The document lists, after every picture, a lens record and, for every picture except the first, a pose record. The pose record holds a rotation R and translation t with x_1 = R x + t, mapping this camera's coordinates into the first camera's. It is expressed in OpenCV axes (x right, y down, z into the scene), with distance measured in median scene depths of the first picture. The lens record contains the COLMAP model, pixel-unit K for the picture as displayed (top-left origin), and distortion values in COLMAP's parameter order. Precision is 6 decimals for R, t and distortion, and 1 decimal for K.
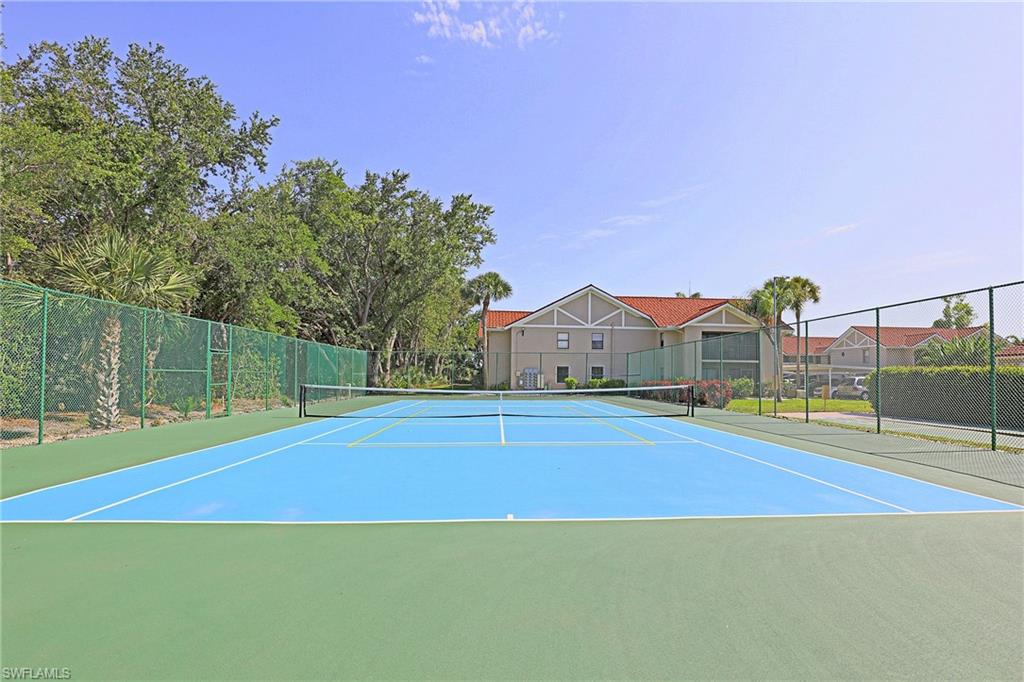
lens RADIAL K [[519.7, 0, 513.7], [0, 519.7, 371.0], [0, 0, 1]] dist [-0.026530, -0.000157]
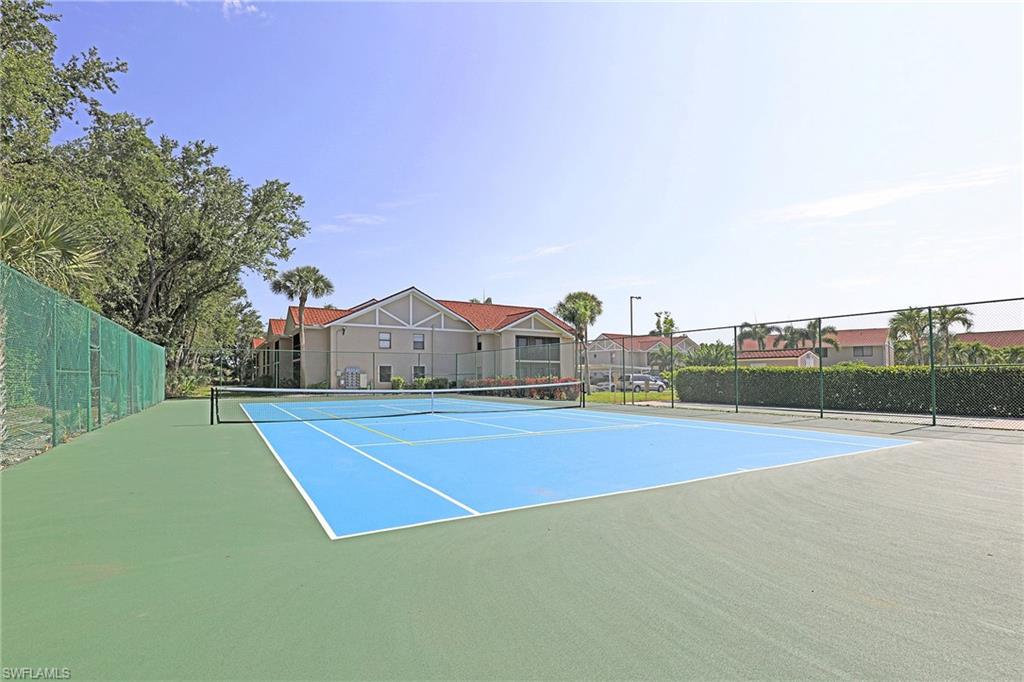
lens RADIAL K [[506.8, 0, 517.1], [0, 506.8, 366.5], [0, 0, 1]] dist [-0.003402, -0.000235]
pose [[0.892609, 0.000292, 0.450831, -0.124449], [0.002900, 0.999975, -0.006389, -0.000538], [-0.450822, 0.007011, 0.892586, 0.000579]]
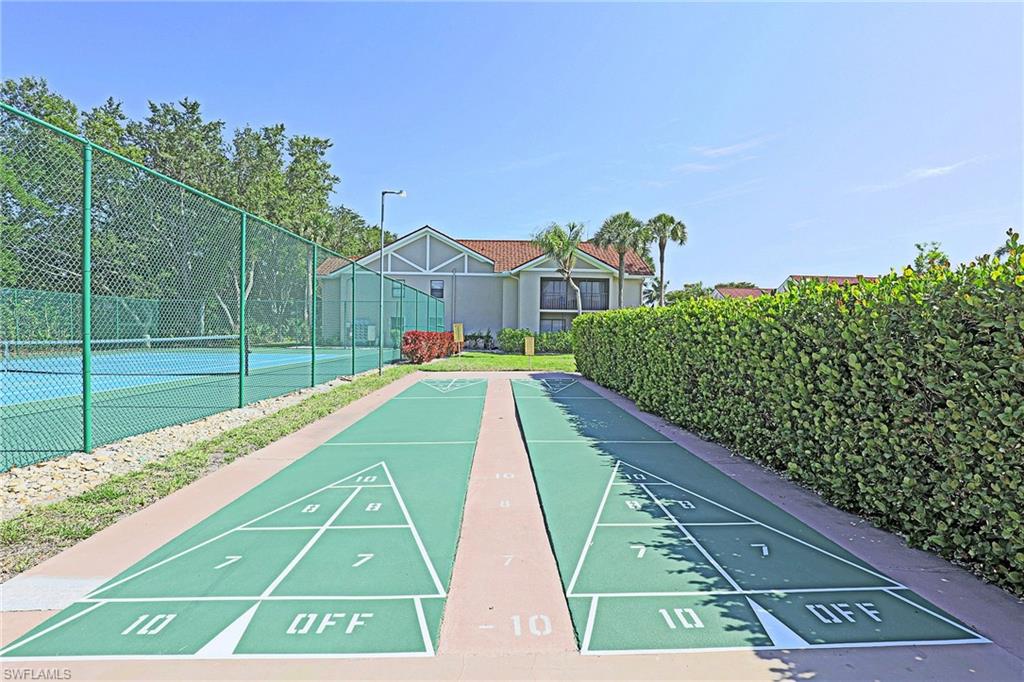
lens RADIAL K [[519.7, 0, 513.7], [0, 519.7, 371.0], [0, 0, 1]] dist [-0.026530, -0.000157]
pose [[0.998894, 0.008822, -0.046186, 0.346274], [-0.004726, 0.996106, 0.088038, 0.004378], [0.046783, -0.087722, 0.995046, 0.096289]]
